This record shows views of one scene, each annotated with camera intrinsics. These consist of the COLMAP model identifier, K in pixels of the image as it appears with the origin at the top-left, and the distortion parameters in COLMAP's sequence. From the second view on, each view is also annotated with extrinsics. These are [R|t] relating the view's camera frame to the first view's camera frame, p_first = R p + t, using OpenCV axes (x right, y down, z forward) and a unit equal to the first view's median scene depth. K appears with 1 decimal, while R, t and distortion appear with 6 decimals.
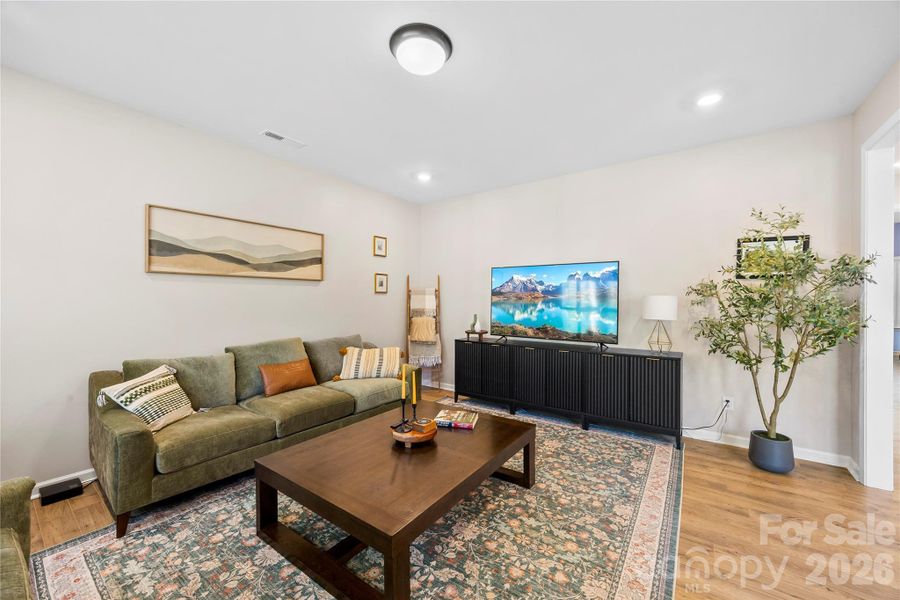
lens RADIAL K [[351.3, 0, 450.0], [0, 351.3, 300.3], [0, 0, 1]] dist [0.005001, -0.001295]
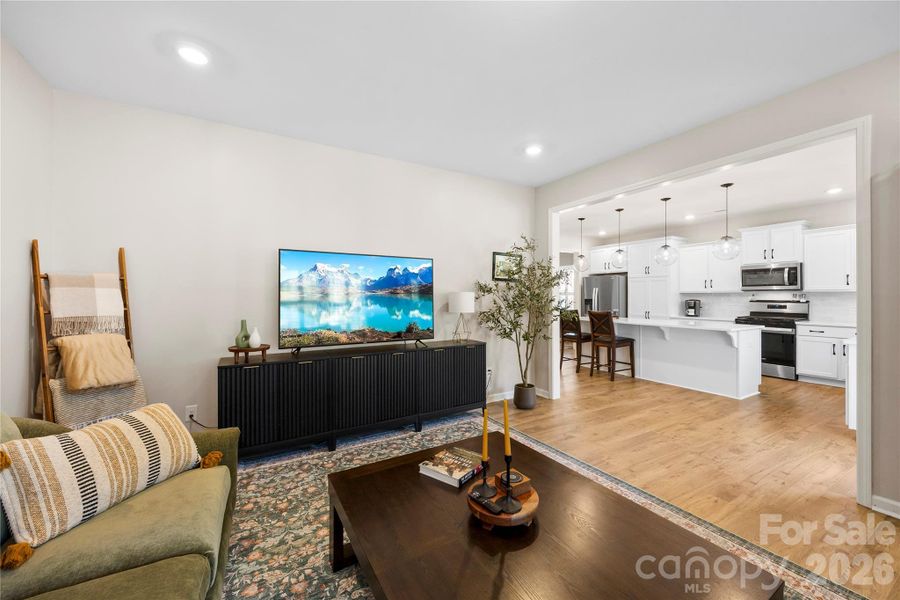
lens RADIAL K [[351.3, 0, 458.9], [0, 351.3, 298.3], [0, 0, 1]] dist [0.005001, -0.001295]
pose [[0.390782, -0.007474, 0.920453, -0.454197], [0.008679, 0.999953, 0.004435, 0.002292], [-0.920442, 0.006256, 0.390828, 0.525252]]
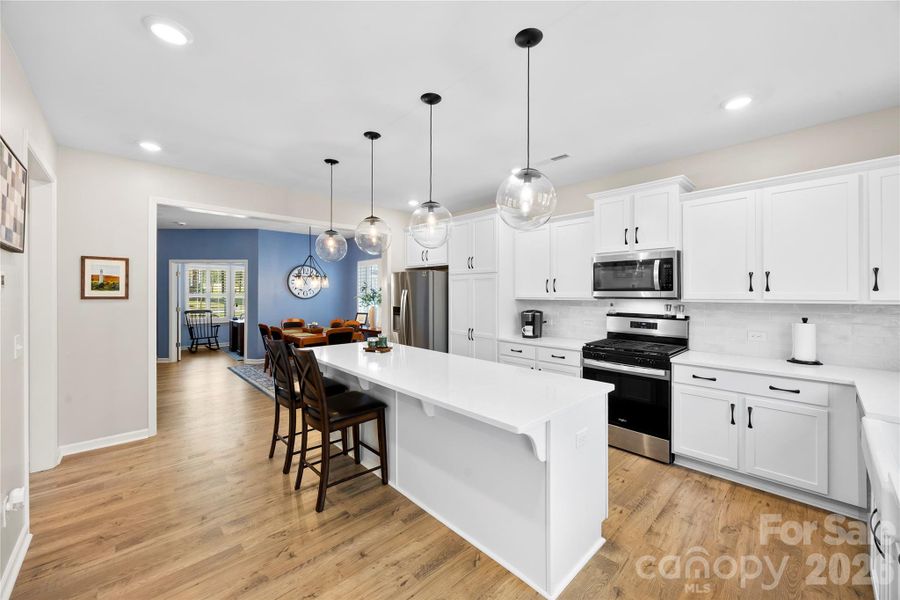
lens RADIAL K [[351.3, 0, 459.2], [0, 351.3, 295.7], [0, 0, 1]] dist [0.005001, -0.001295]
pose [[0.170488, -0.009736, 0.985312, 0.610399], [0.007947, 0.999932, 0.008506, -0.034484], [-0.985328, 0.006380, 0.170554, 0.132301]]
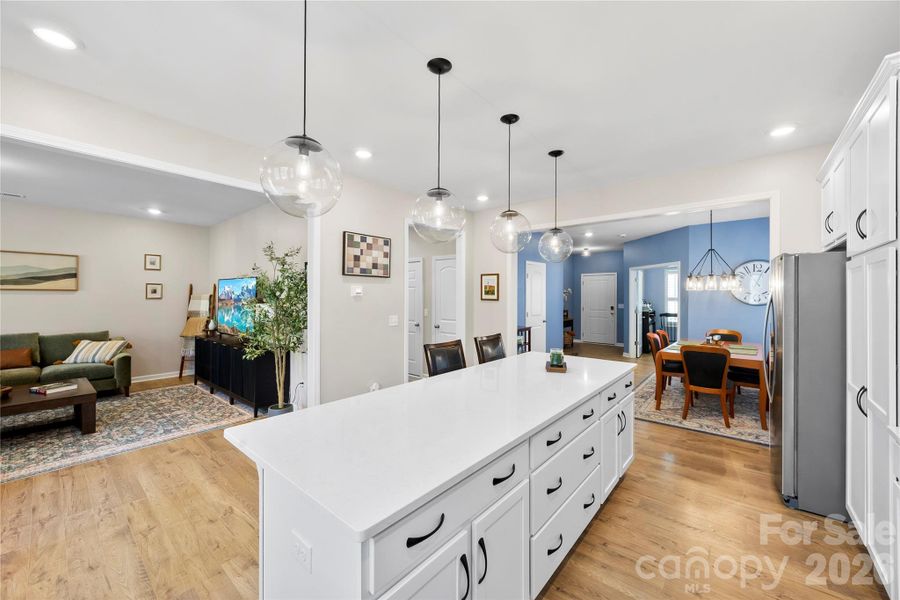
lens RADIAL K [[351.3, 0, 453.0], [0, 351.3, 297.5], [0, 0, 1]] dist [0.005001, -0.001295]
pose [[0.996968, 0.002608, -0.077766, 1.326515], [-0.002721, 0.999995, -0.001347, -0.035300], [0.077762, 0.001555, 0.996971, -0.258508]]
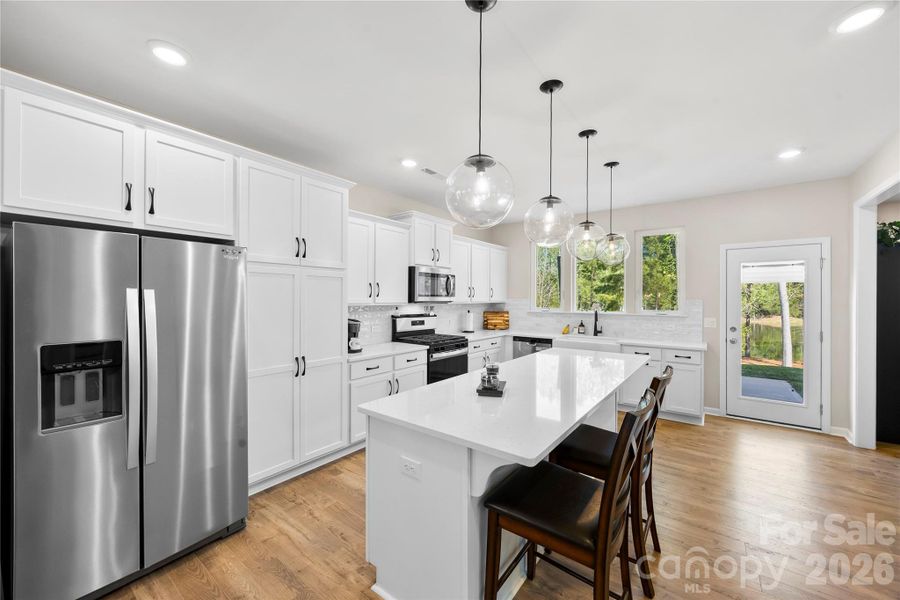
lens RADIAL K [[351.3, 0, 454.0], [0, 351.3, 299.9], [0, 0, 1]] dist [0.005001, -0.001295]
pose [[-0.999920, -0.007590, 0.010139, 1.550983], [-0.007463, 0.999894, 0.012529, -0.040155], [-0.010233, 0.012453, -0.999870, 1.097561]]
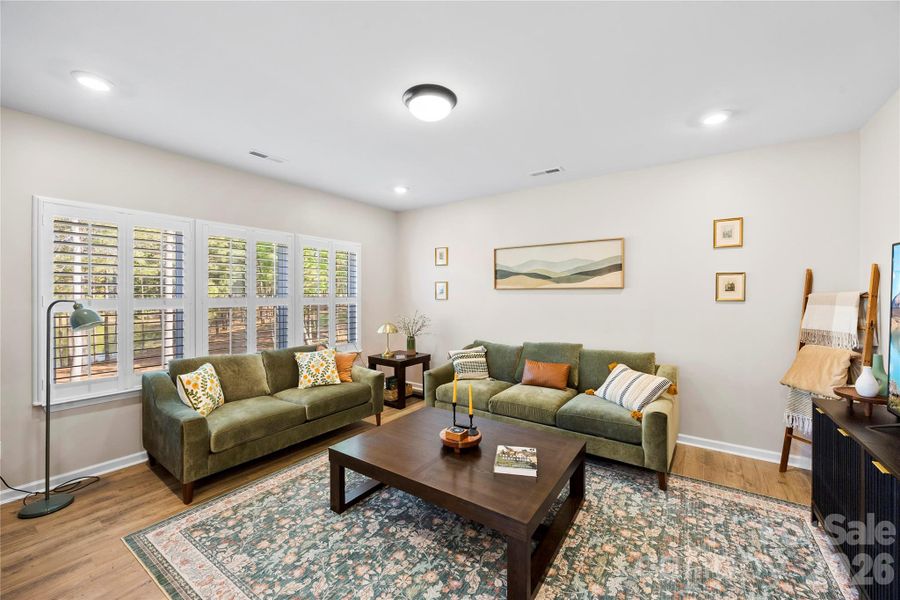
lens RADIAL K [[351.3, 0, 460.2], [0, 351.3, 293.9], [0, 0, 1]] dist [0.005001, -0.001295]
pose [[0.031109, -0.001818, -0.999514, 0.628685], [-0.002134, 0.999996, -0.001885, -0.043234], [0.999514, 0.002192, 0.031105, 0.614403]]
